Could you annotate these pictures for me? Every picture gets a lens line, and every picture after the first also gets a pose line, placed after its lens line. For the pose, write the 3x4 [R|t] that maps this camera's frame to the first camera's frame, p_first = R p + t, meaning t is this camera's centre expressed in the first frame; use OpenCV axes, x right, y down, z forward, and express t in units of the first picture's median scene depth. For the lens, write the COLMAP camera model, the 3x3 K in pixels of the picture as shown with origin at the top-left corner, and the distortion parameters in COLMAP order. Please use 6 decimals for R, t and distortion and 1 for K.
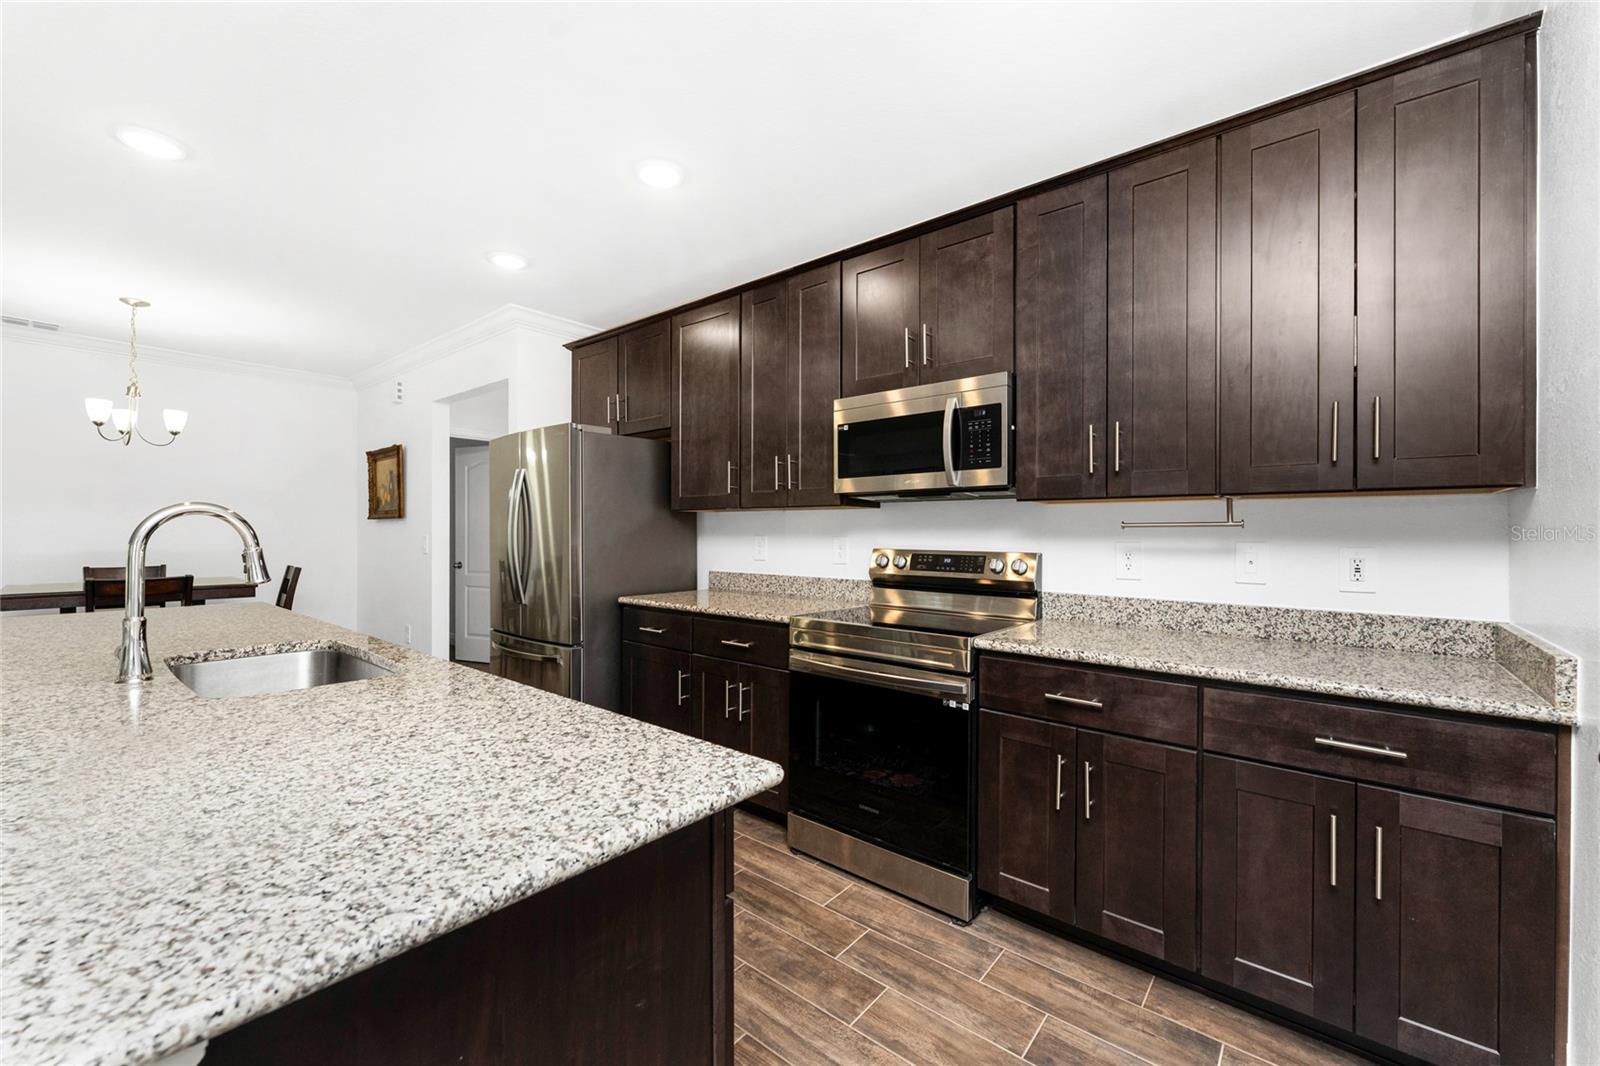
lens RADIAL K [[653.8, 0, 800.0], [0, 653.8, 533.0], [0, 0, 1]] dist [0.000519, -0.000054]
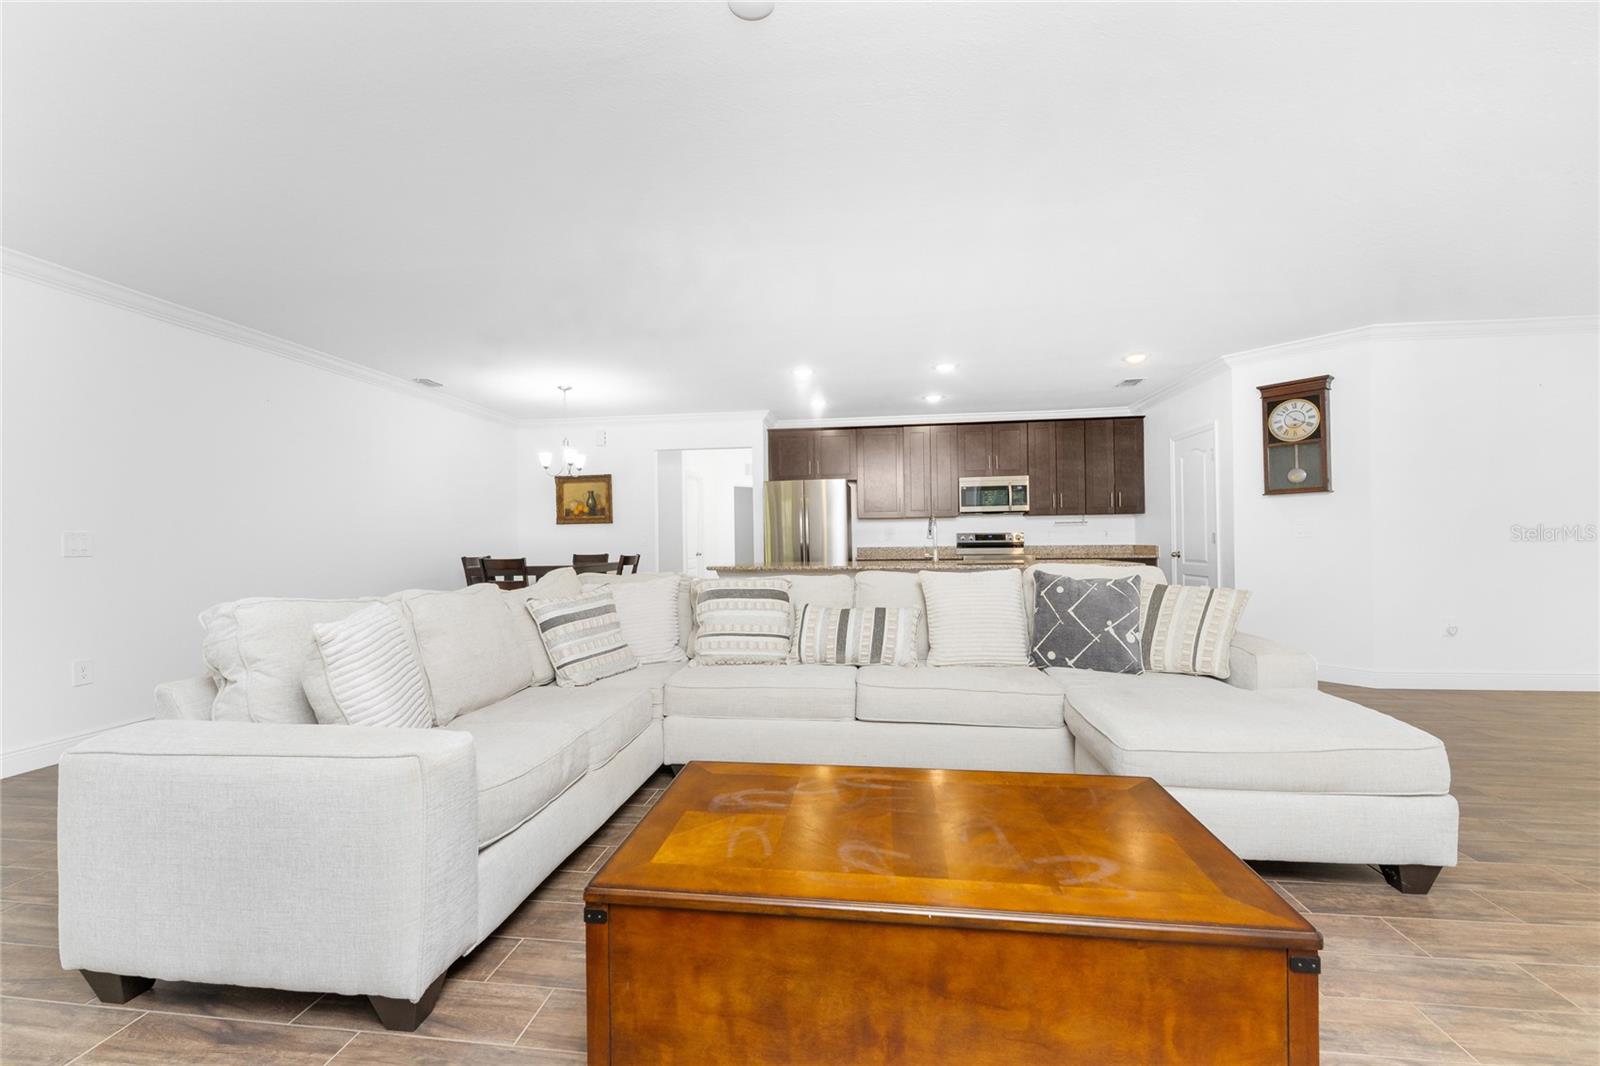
lens RADIAL K [[651.6, 0, 788.5], [0, 651.6, 537.8], [0, 0, 1]] dist [-0.000753, -0.000107]
pose [[0.852172, -0.013239, 0.523095, -2.243471], [0.017120, 0.999850, -0.002584, 0.046709], [-0.522982, 0.011157, 0.852270, -1.052999]]
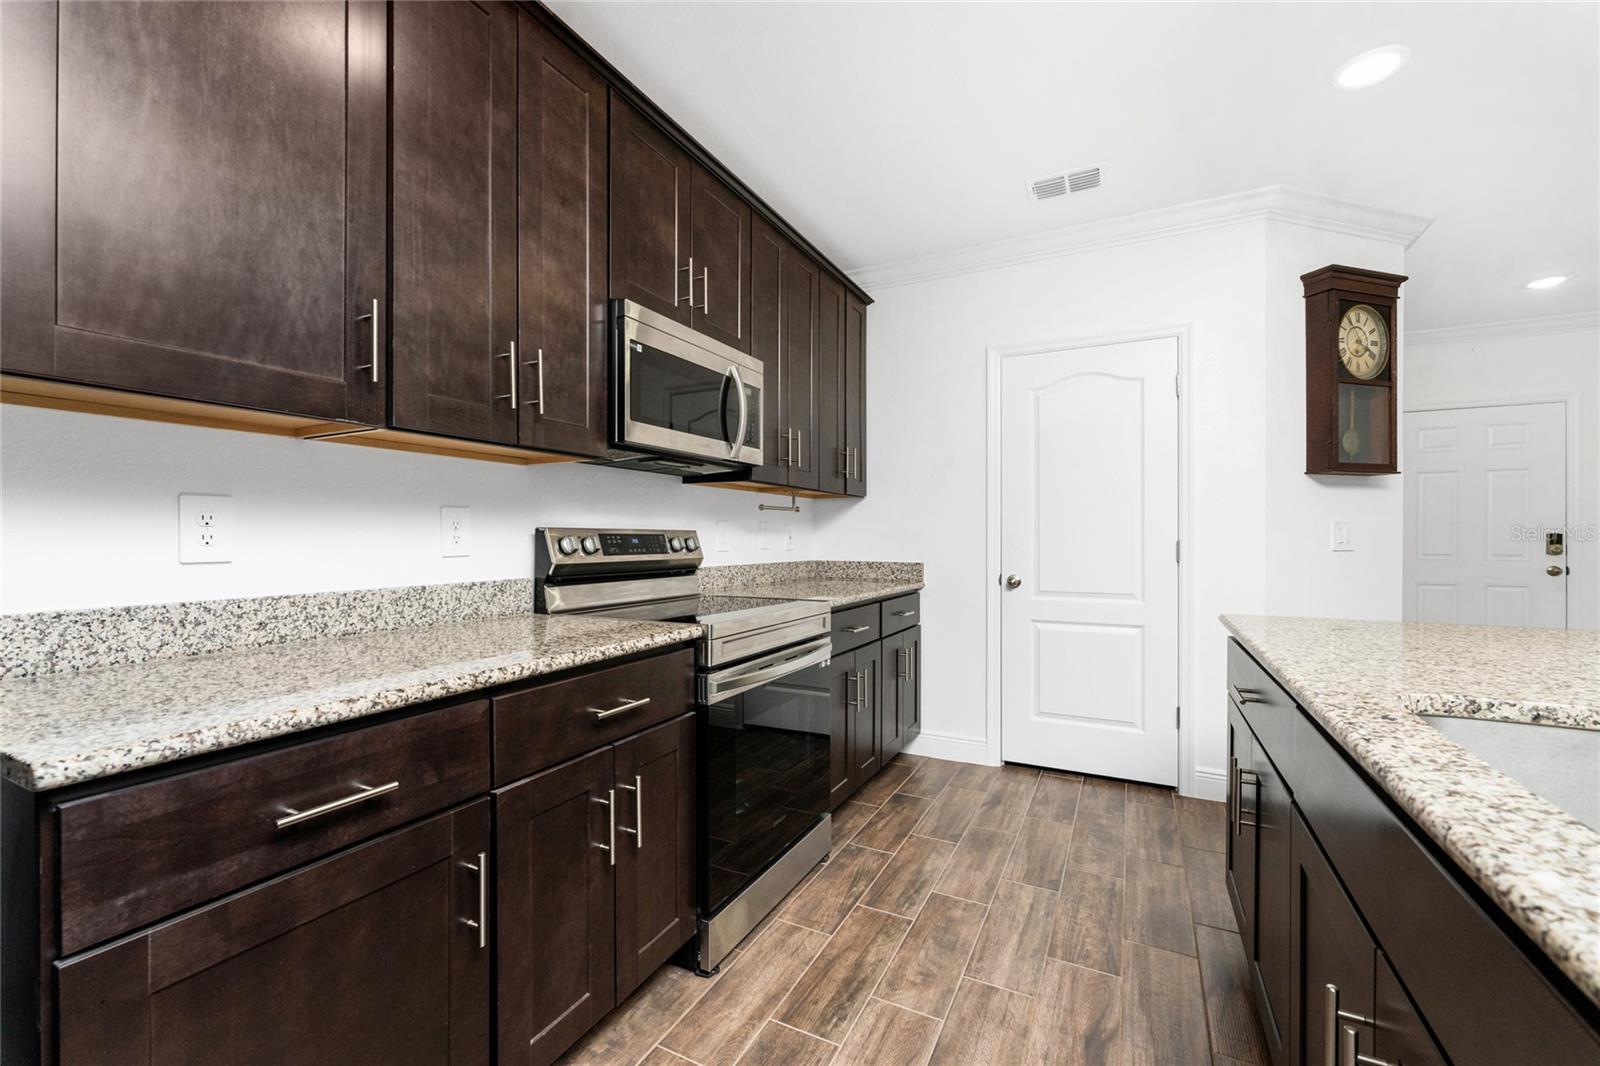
lens RADIAL K [[651.6, 0, 788.5], [0, 651.6, 537.8], [0, 0, 1]] dist [-0.000753, -0.000107]
pose [[-0.209942, -0.003704, 0.977707, -0.715439], [0.003825, 0.999982, 0.004610, 0.039849], [-0.977706, 0.004708, -0.209924, 1.120551]]
